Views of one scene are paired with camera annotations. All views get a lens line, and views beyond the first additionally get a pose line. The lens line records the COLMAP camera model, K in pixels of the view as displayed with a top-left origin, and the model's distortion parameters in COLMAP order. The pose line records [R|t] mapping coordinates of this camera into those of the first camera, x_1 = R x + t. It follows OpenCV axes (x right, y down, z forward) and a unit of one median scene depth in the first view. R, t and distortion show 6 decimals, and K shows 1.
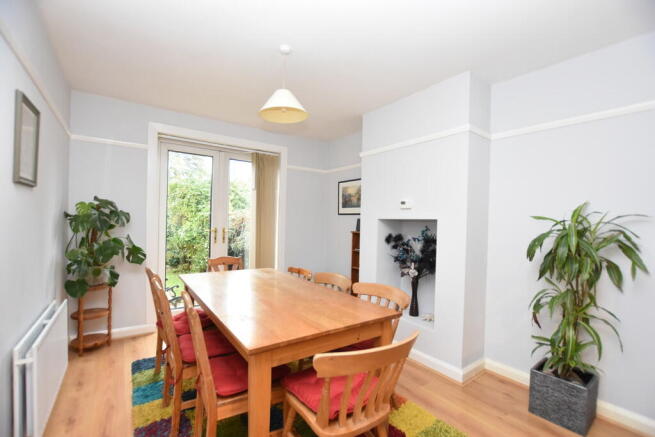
lens RADIAL K [[293.6, 0, 330.7], [0, 293.6, 233.4], [0, 0, 1]] dist [-0.022806, -0.000017]
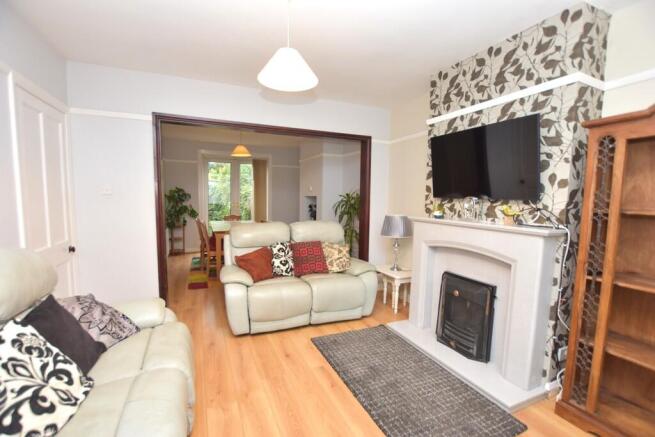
lens RADIAL K [[293.6, 0, 324.7], [0, 293.6, 223.8], [0, 0, 1]] dist [-0.022806, -0.000017]
pose [[0.979619, 0.009836, -0.200622, 0.775034], [0.002132, 0.998235, 0.059352, 0.024258], [0.200852, -0.058570, 0.977869, -1.004869]]
